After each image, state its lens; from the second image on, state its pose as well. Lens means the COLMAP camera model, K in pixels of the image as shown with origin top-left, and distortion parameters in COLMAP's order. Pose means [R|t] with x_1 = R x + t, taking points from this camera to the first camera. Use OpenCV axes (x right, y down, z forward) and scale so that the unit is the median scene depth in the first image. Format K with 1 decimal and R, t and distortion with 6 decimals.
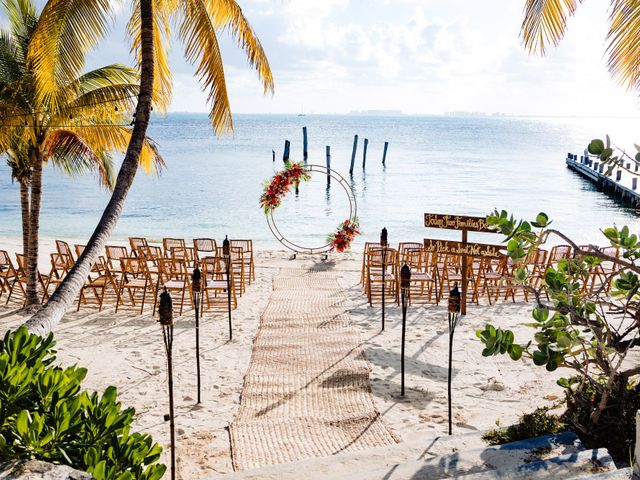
lens RADIAL K [[687.9, 0, 320.0], [0, 687.9, 240.0], [0, 0, 1]] dist [0.001941, 0.002976]
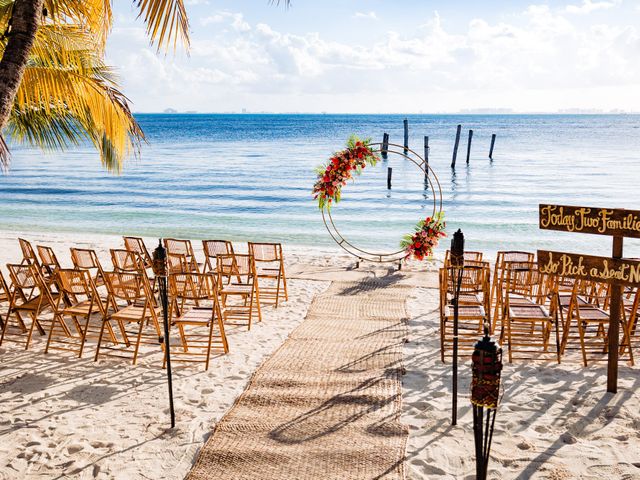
lens RADIAL K [[692.5, 0, 316.7], [0, 692.5, 249.4], [0, 0, 1]] dist [0.017247, 0.028919]
pose [[0.988057, 0.018764, -0.152944, 0.060896], [-0.016406, 0.999727, 0.016662, -0.008602], [0.153215, -0.013954, 0.988094, 0.420754]]
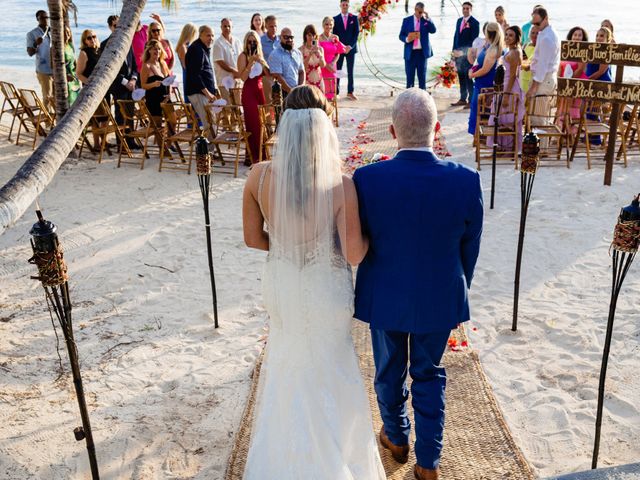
lens RADIAL K [[687.9, 0, 320.0], [0, 687.9, 240.0], [0, 0, 1]] dist [0.001941, 0.002976]
pose [[0.987123, 0.030467, -0.157036, 0.024925], [0.008828, 0.969822, 0.243654, -0.014595], [0.159721, -0.241903, 0.957064, 0.237119]]
